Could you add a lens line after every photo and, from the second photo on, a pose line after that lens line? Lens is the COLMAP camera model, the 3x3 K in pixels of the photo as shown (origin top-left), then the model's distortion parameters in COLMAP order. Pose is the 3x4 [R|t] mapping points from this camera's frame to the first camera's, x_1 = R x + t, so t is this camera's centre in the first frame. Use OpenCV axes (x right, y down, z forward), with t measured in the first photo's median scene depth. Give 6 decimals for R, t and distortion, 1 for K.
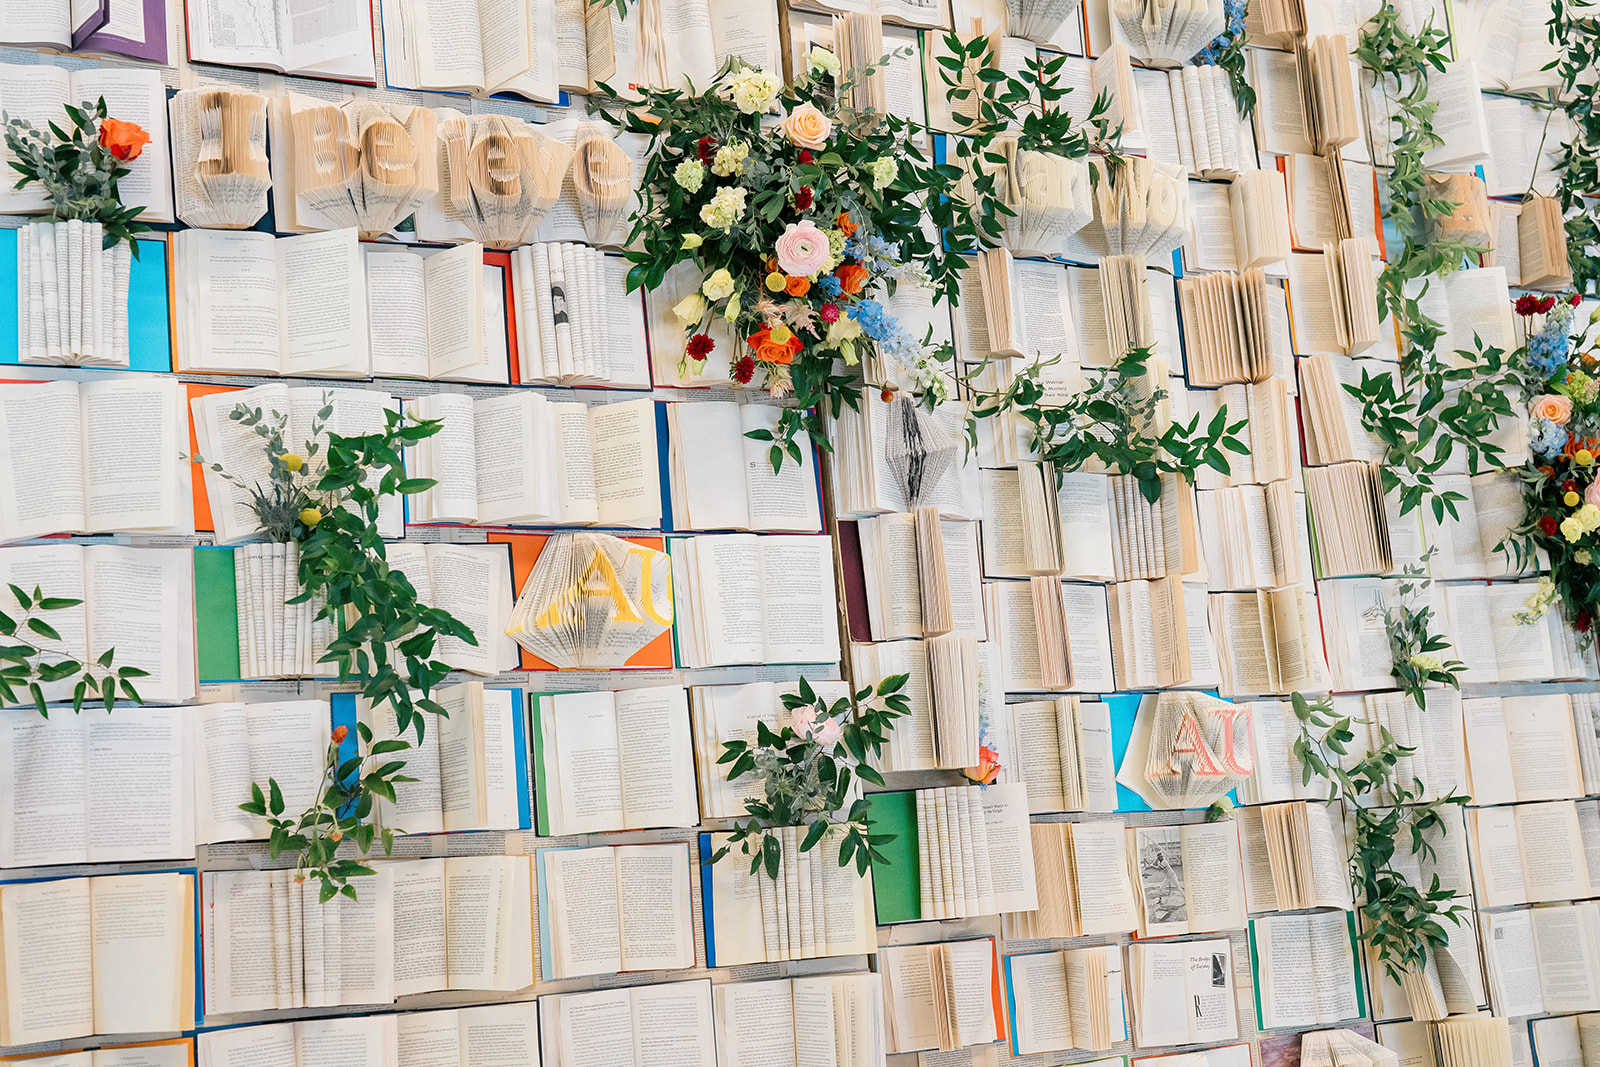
lens RADIAL K [[2227.5, 0, 792.4], [0, 2227.5, 531.4], [0, 0, 1]] dist [0.005861, 0.000000]
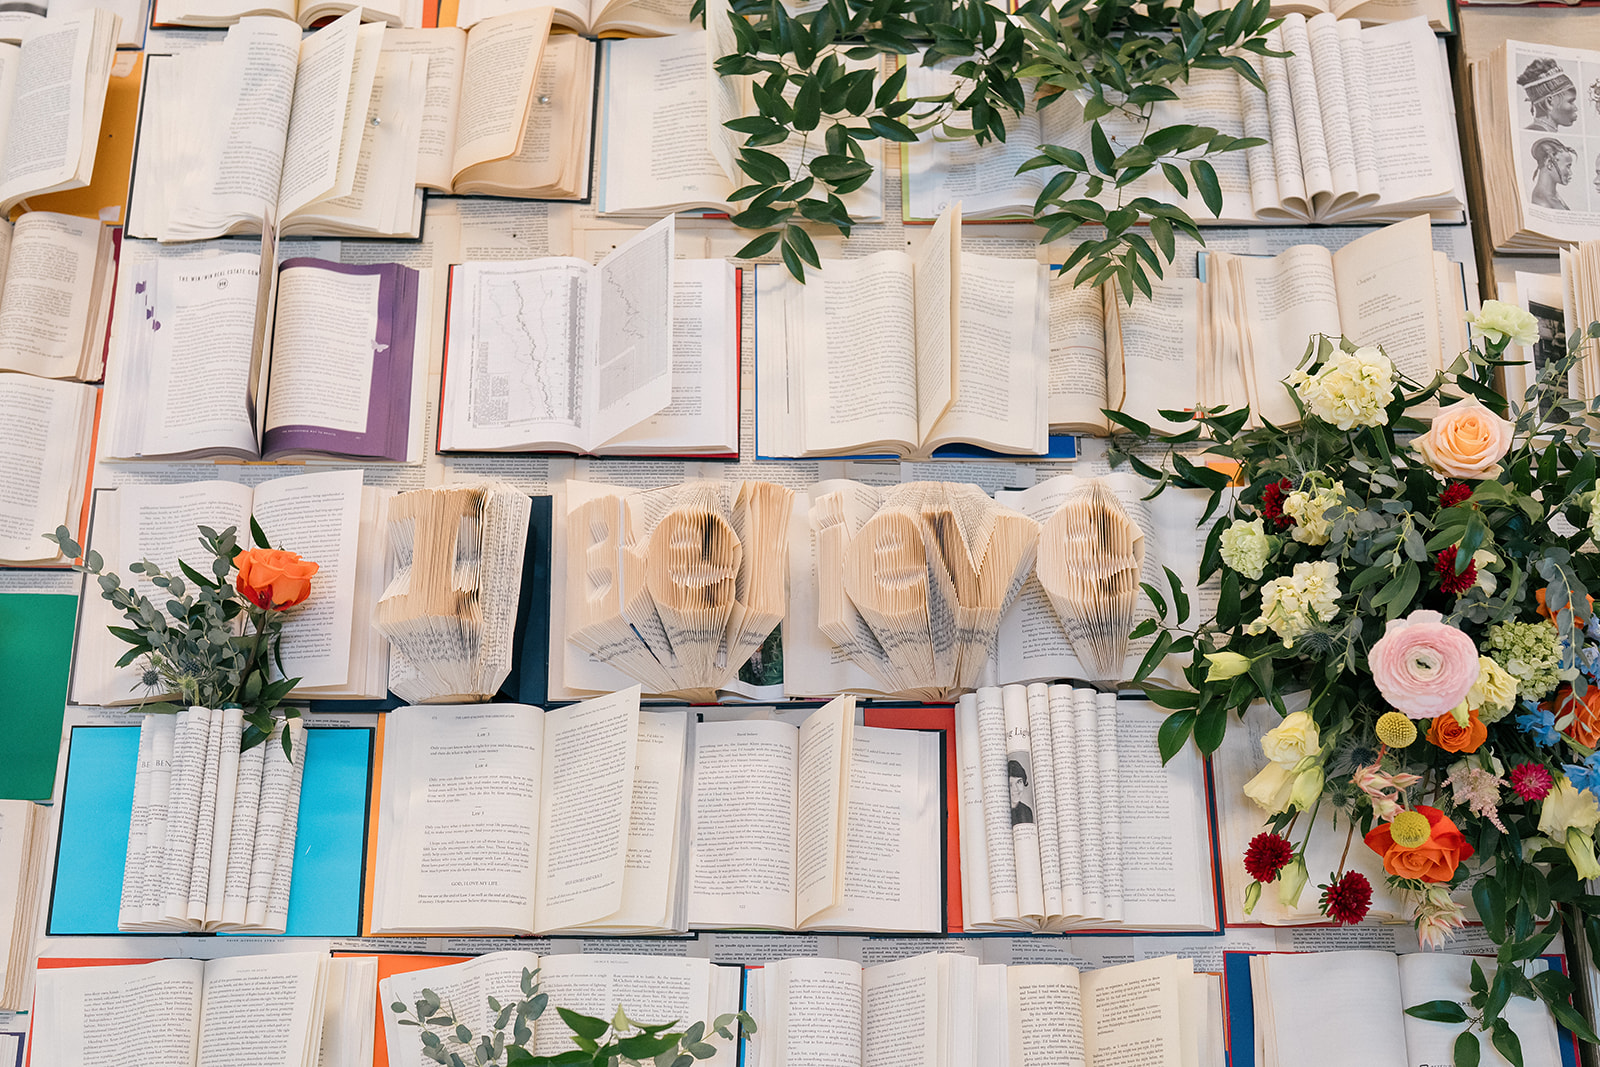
lens RADIAL K [[2227.5, 0, 798.2], [0, 2227.5, 538.7], [0, 0, 1]] dist [0.005861, 0.000000]
pose [[0.860591, -0.101112, -0.499159, 0.138838], [0.004131, 0.981448, -0.191684, -0.055239], [0.509280, 0.162900, 0.845043, 0.469011]]
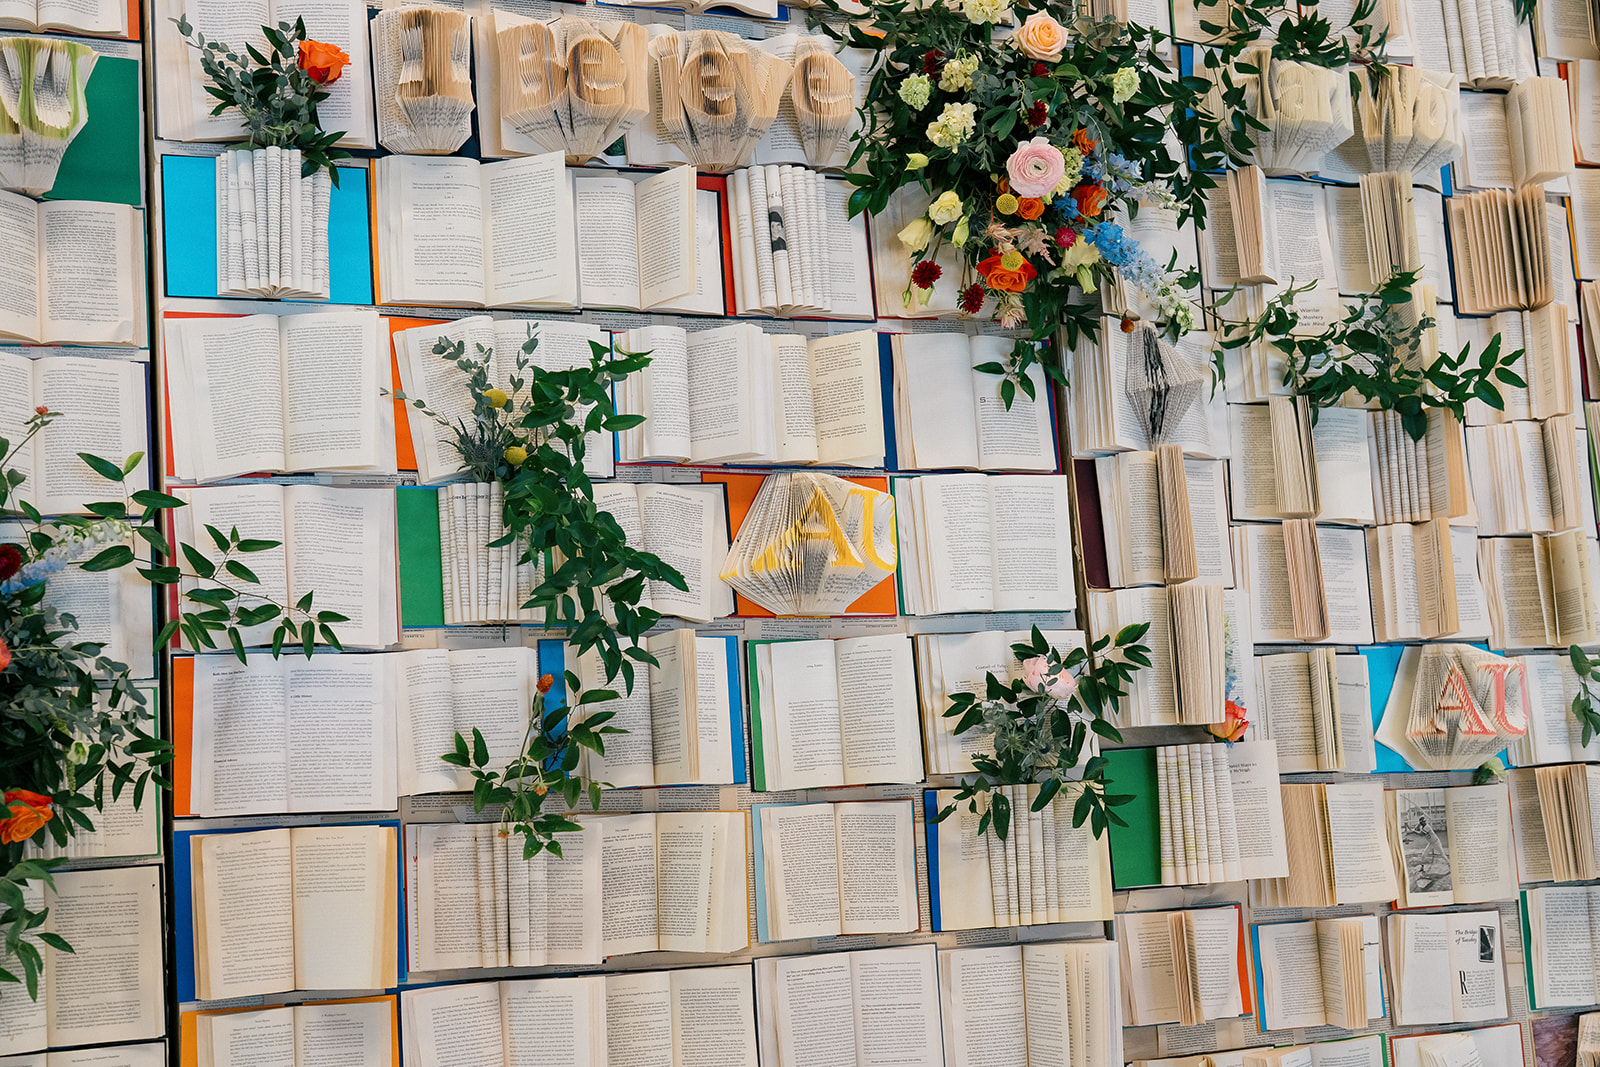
lens RADIAL K [[2227.5, 0, 795.9], [0, 2227.5, 528.1], [0, 0, 1]] dist [0.005861, 0.000000]
pose [[0.994099, 0.003247, -0.108431, 0.006235], [-0.000448, 0.999666, 0.025833, -0.000105], [0.108478, -0.025632, 0.993768, 0.057233]]
